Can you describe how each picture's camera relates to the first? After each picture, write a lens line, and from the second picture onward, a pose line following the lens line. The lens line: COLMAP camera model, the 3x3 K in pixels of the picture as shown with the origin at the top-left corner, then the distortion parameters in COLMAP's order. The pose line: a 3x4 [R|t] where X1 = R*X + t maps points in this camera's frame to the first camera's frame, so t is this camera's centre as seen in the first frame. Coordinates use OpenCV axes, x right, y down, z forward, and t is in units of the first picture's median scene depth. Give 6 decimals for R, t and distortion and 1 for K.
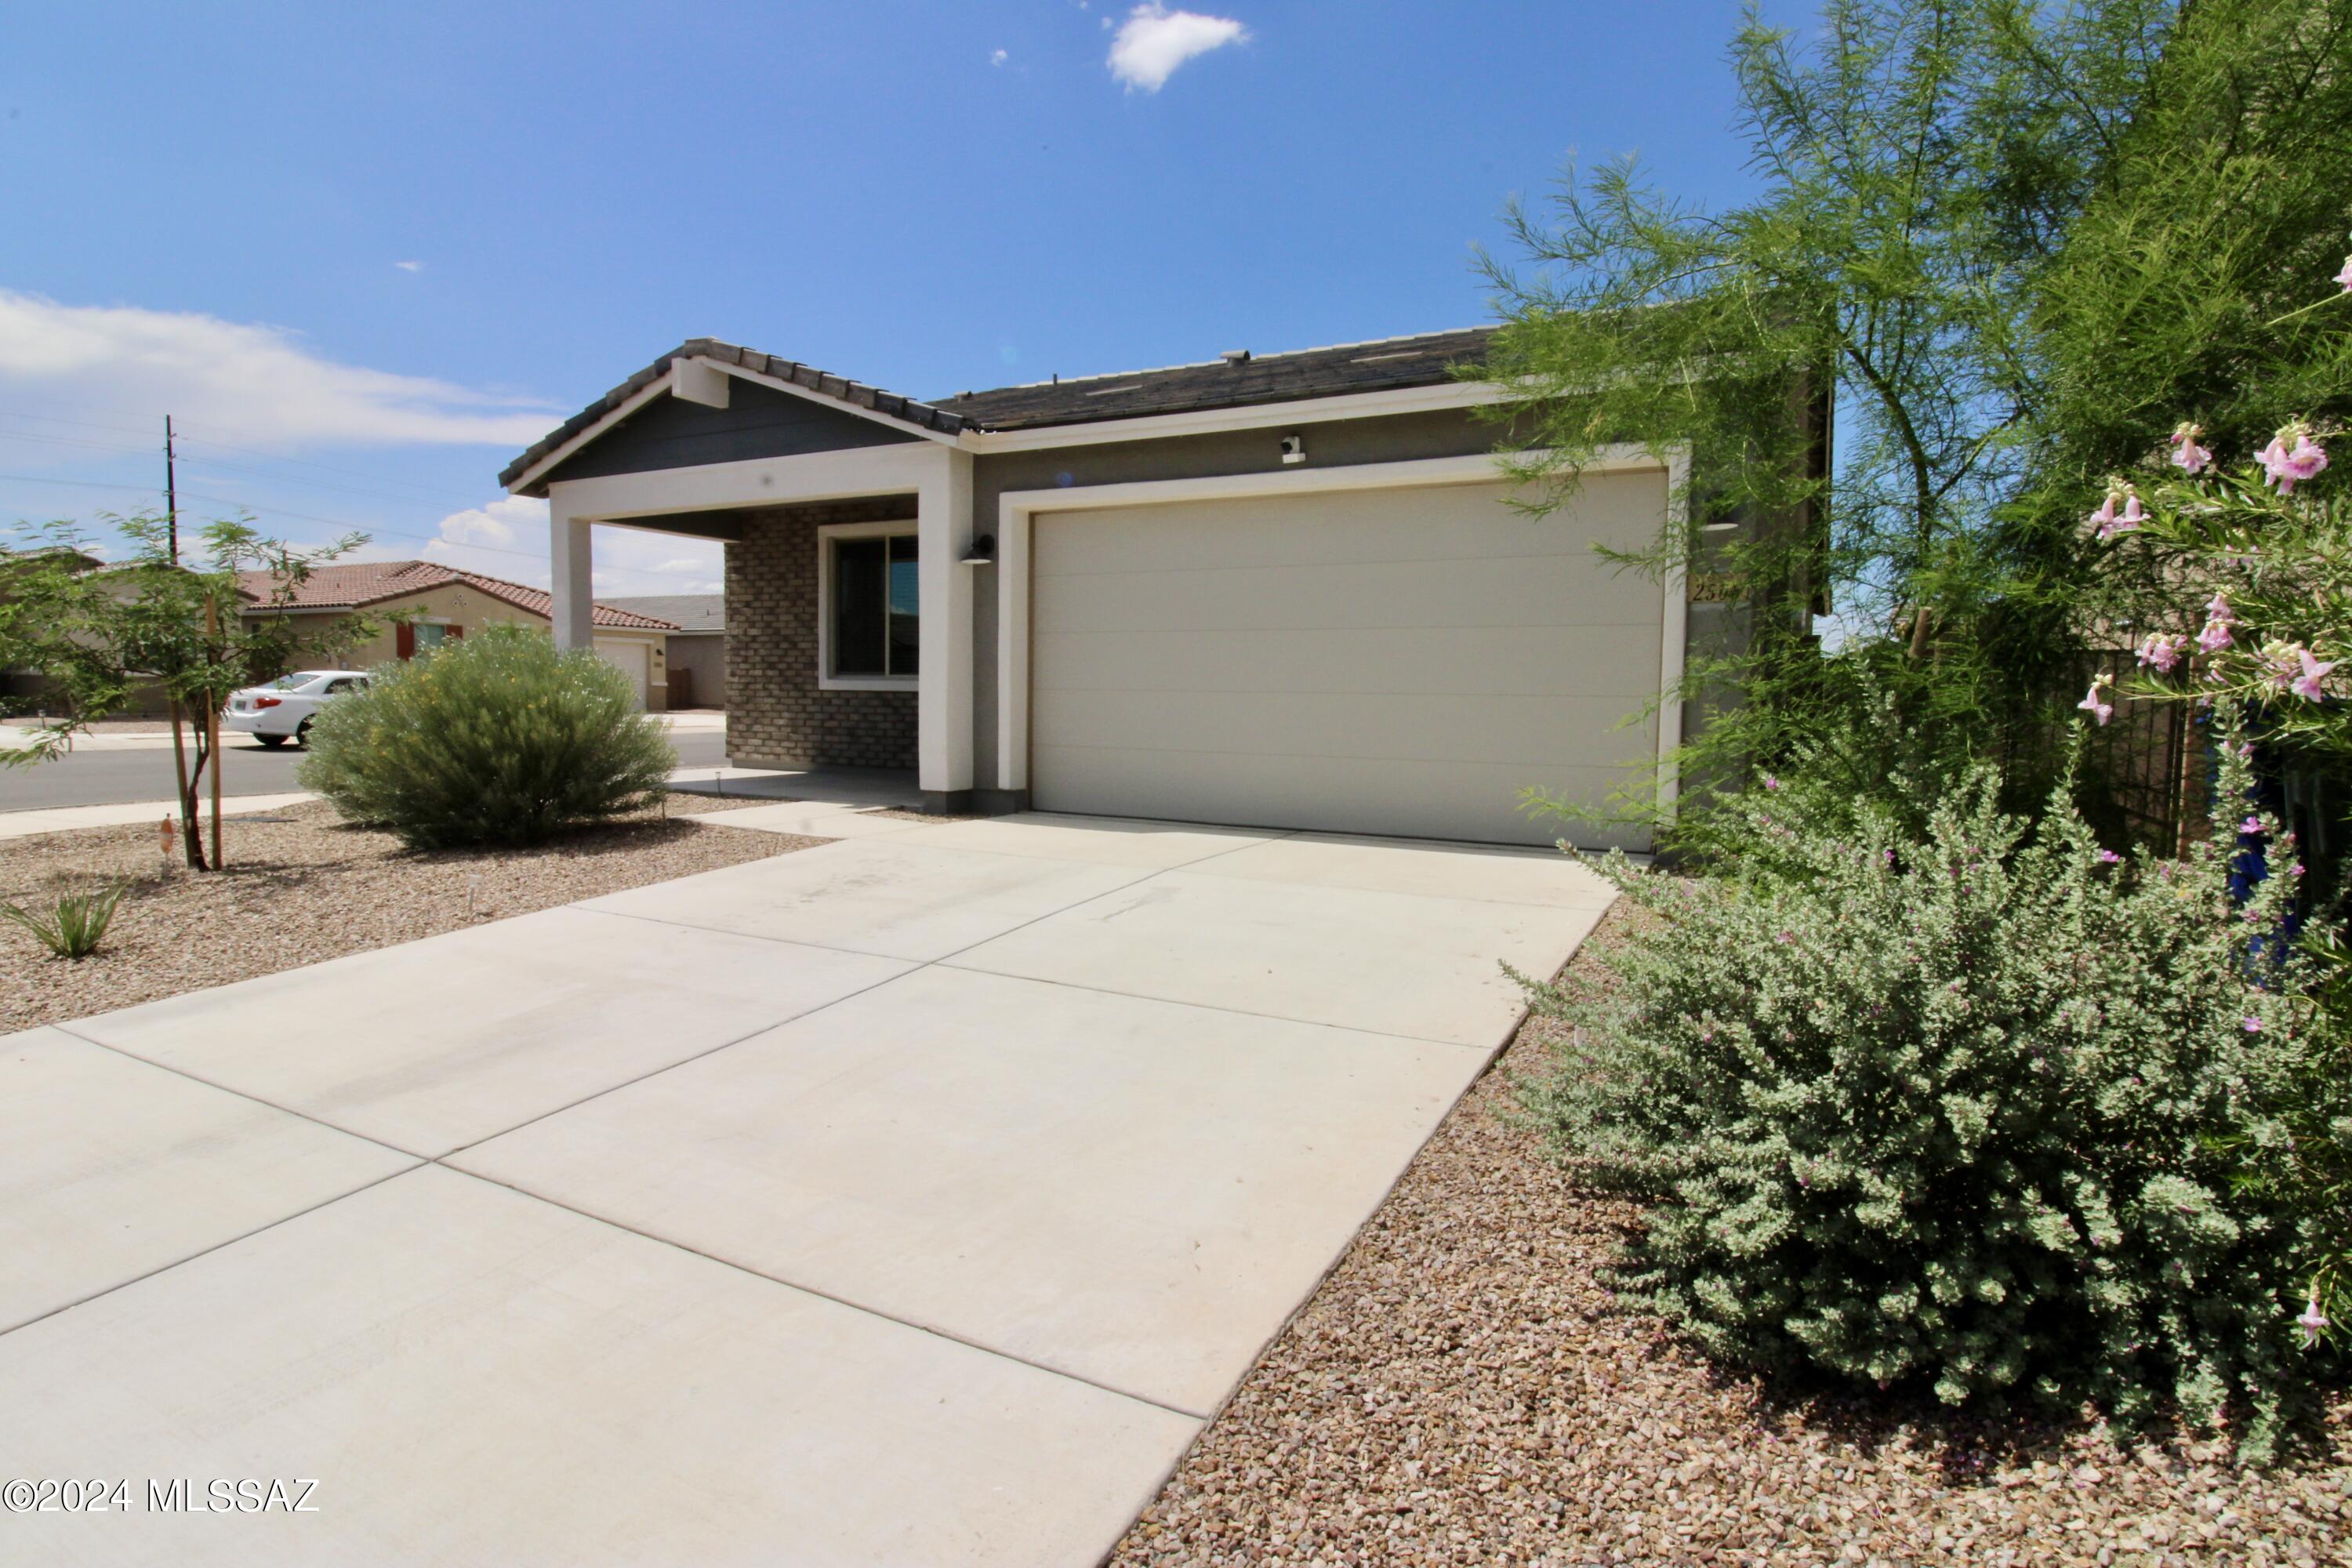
lens RADIAL K [[1215.8, 0, 1223.4], [0, 1215.8, 782.9], [0, 0, 1]] dist [0.004318, 0.000366]
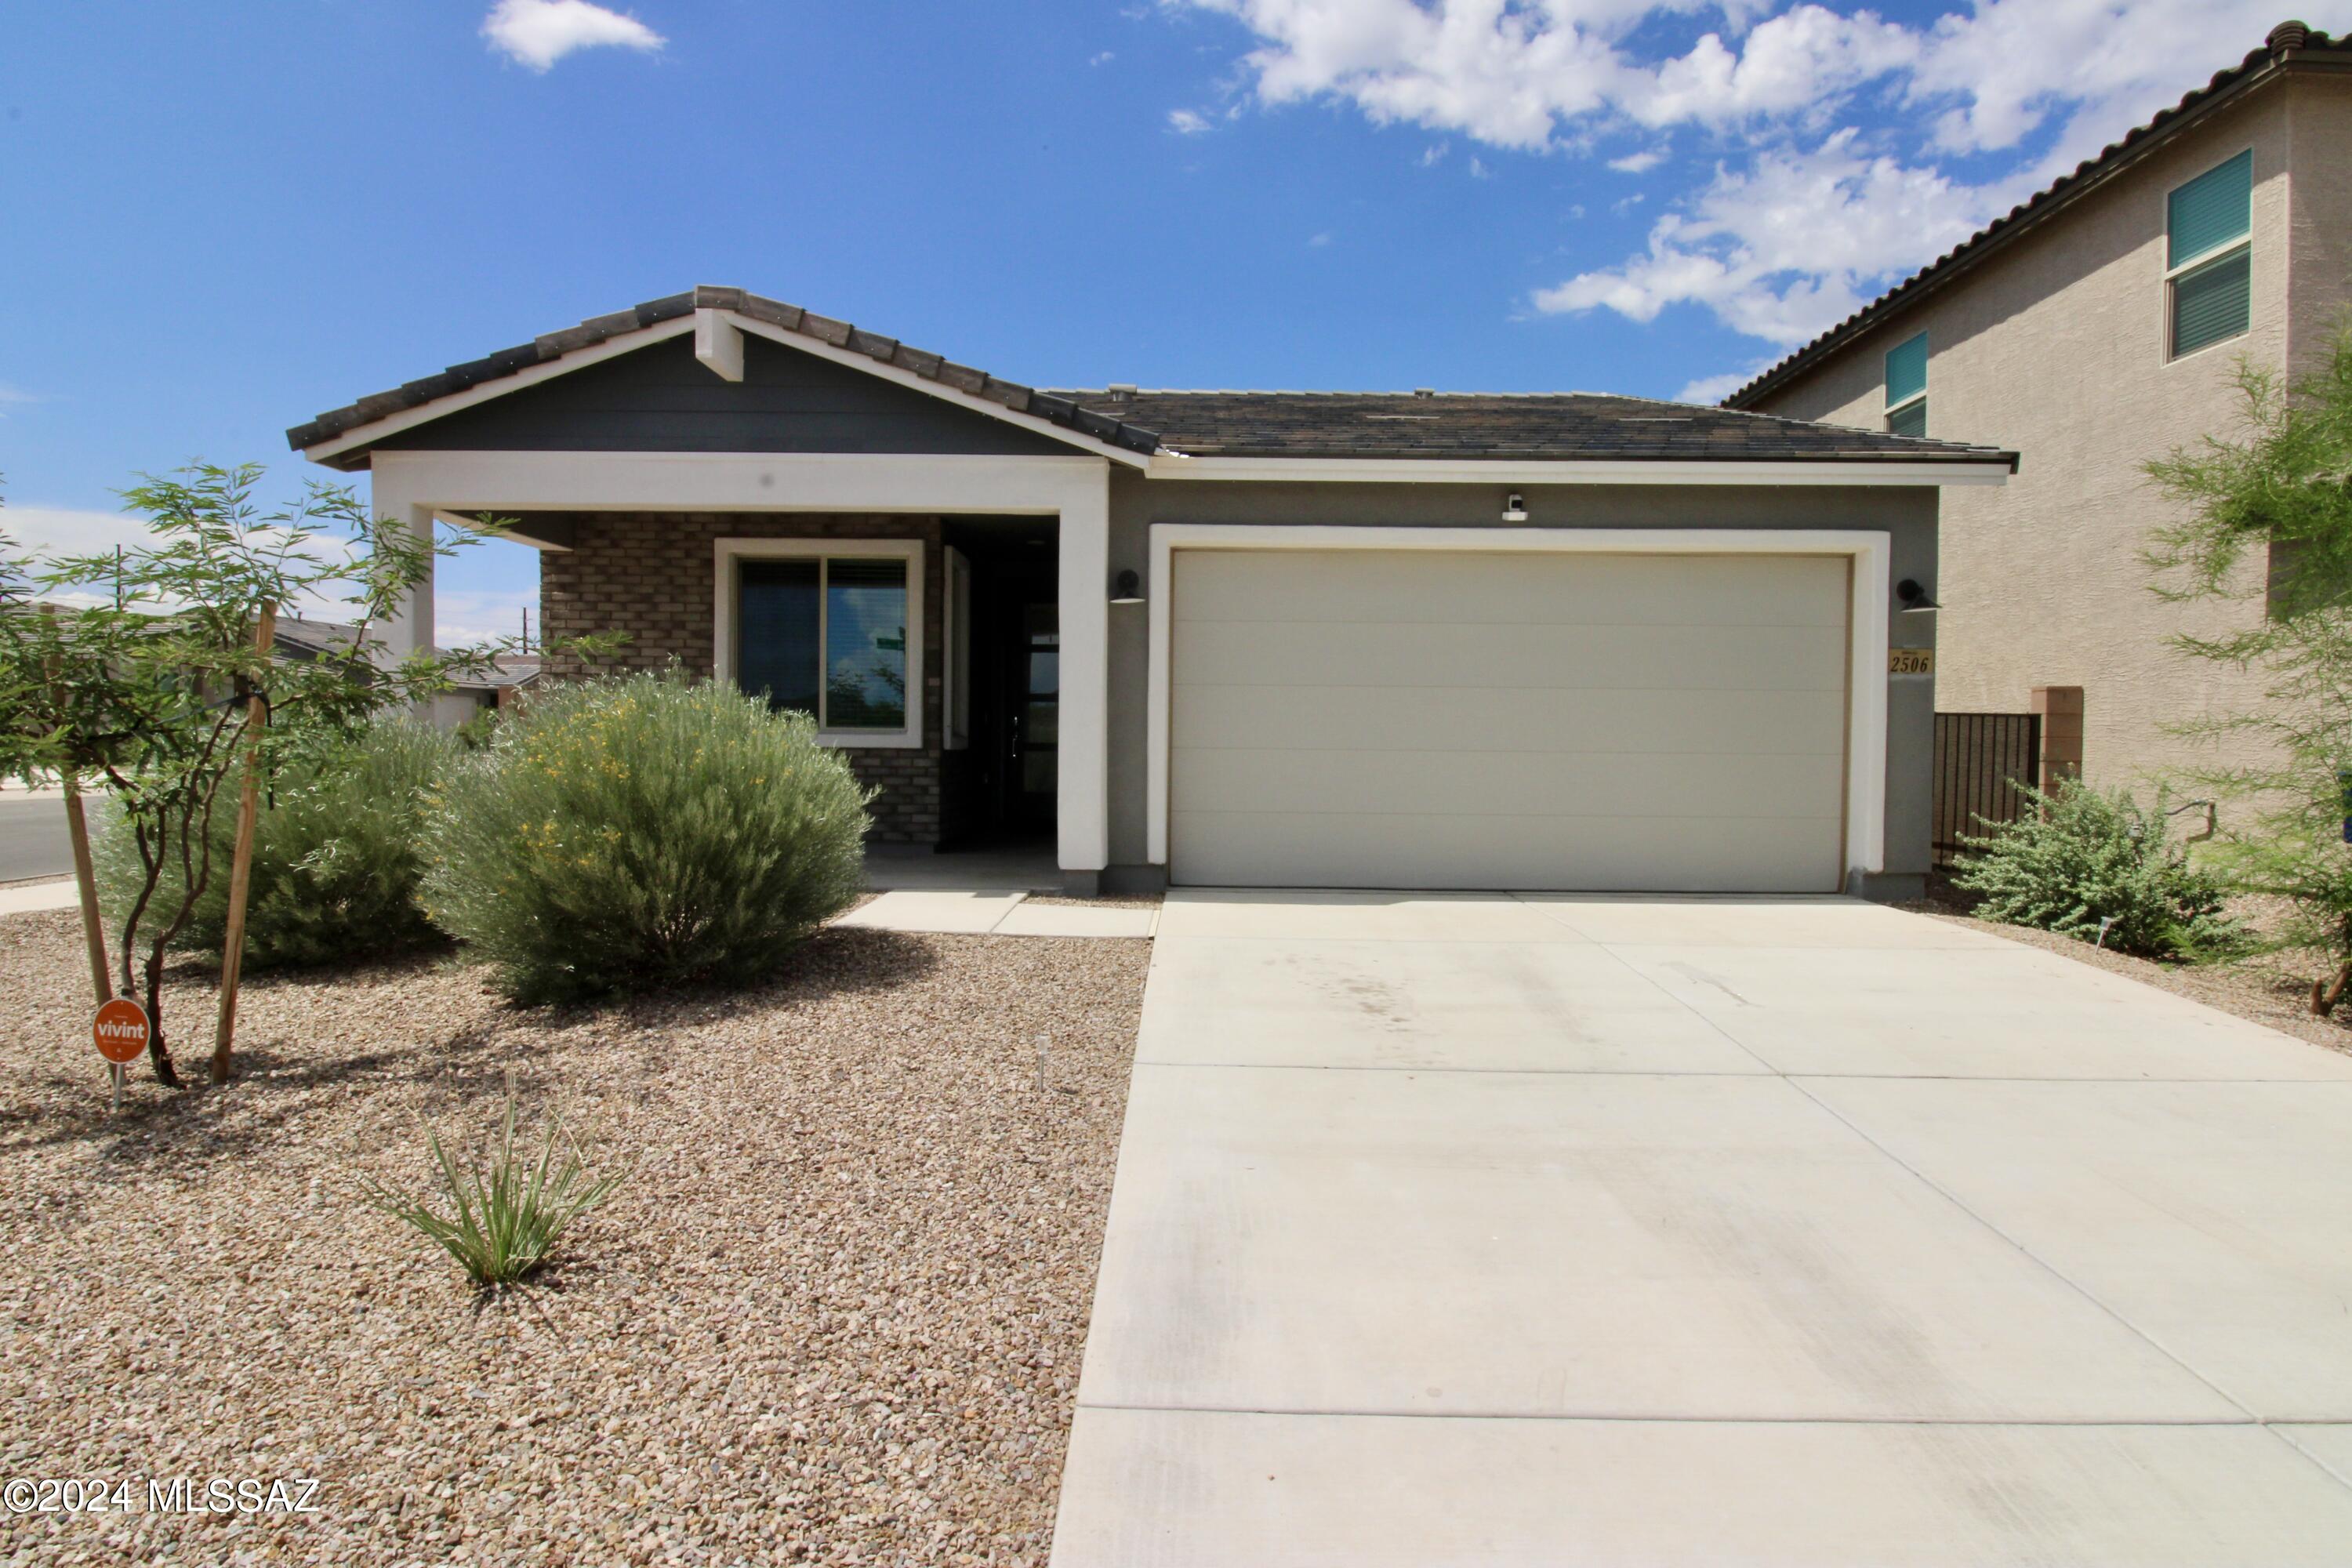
lens RADIAL K [[1206.4, 0, 1207.8], [0, 1206.4, 762.2], [0, 0, 1]] dist [-0.003055, -0.007159]
pose [[0.891212, -0.005938, 0.453549, -0.492083], [0.030768, 0.998403, -0.047388, -0.023410], [-0.452543, 0.056188, 0.889971, 0.203485]]
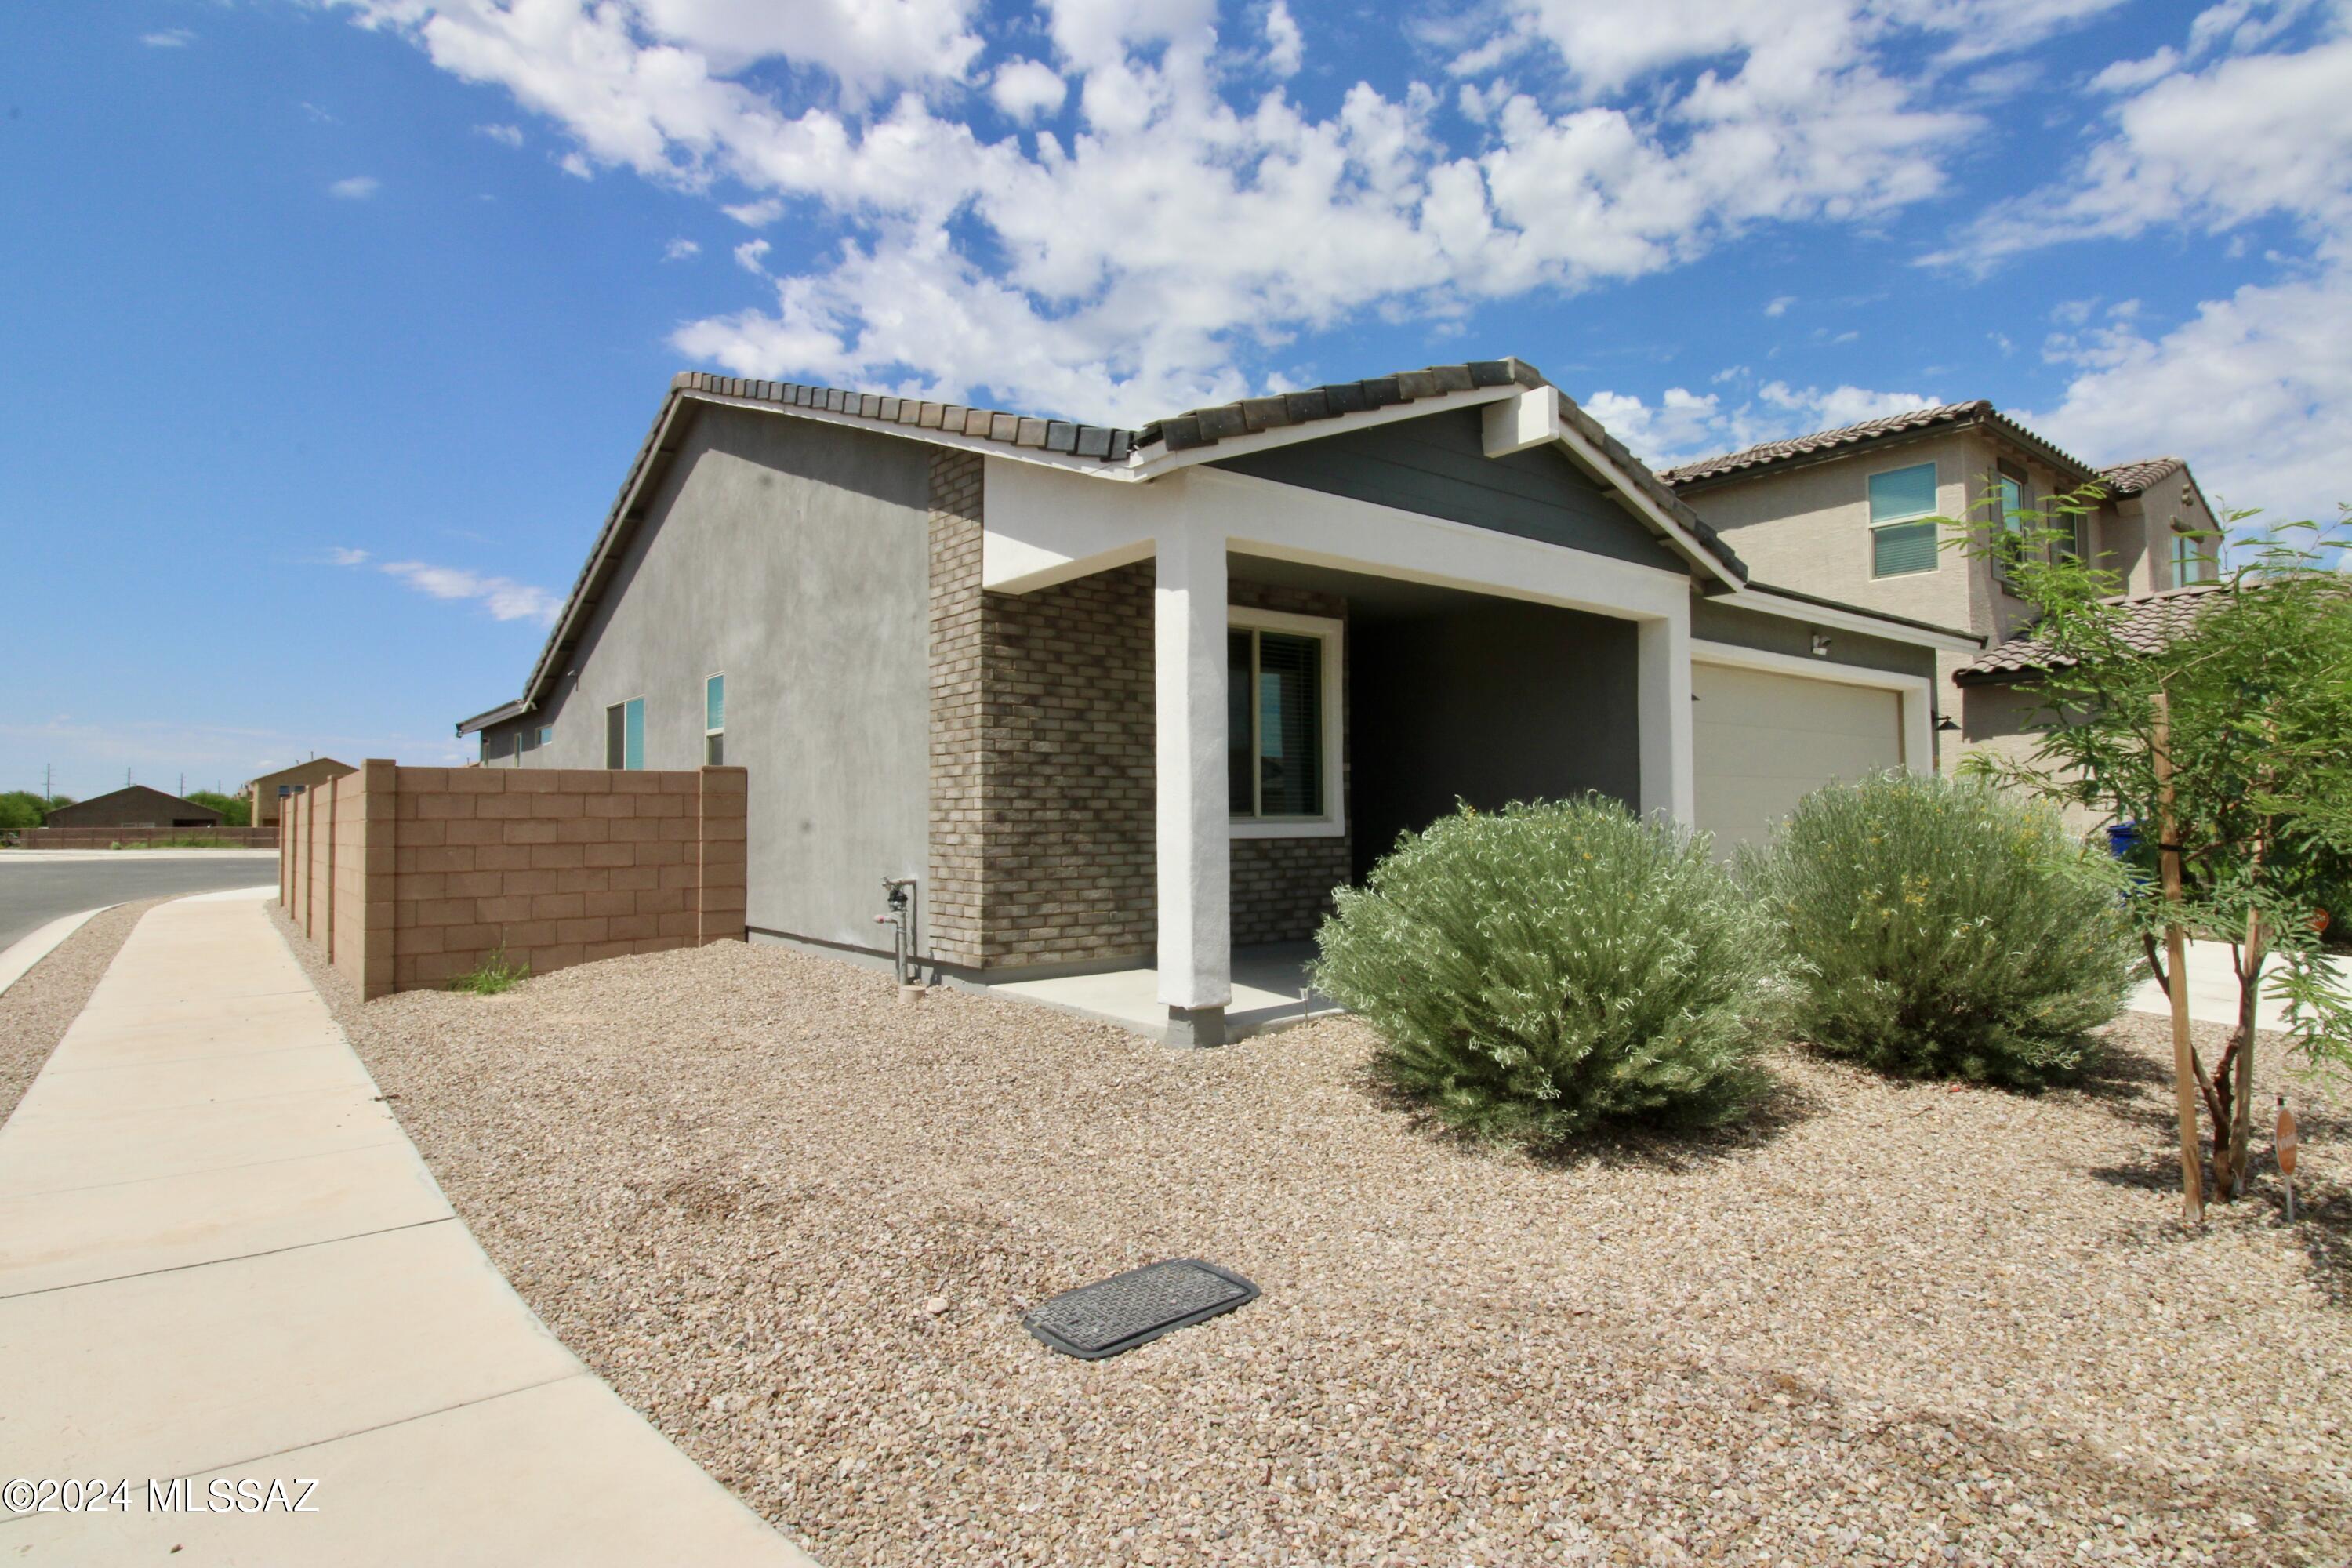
lens RADIAL K [[1293.3, 0, 1182.5], [0, 1293.3, 843.2], [0, 0, 1]] dist [-0.007391, -0.001835]
pose [[0.347549, -0.026919, 0.937275, -1.220093], [0.089467, 0.995979, -0.004570, -0.087422], [-0.933384, 0.085444, 0.348560, 0.920746]]
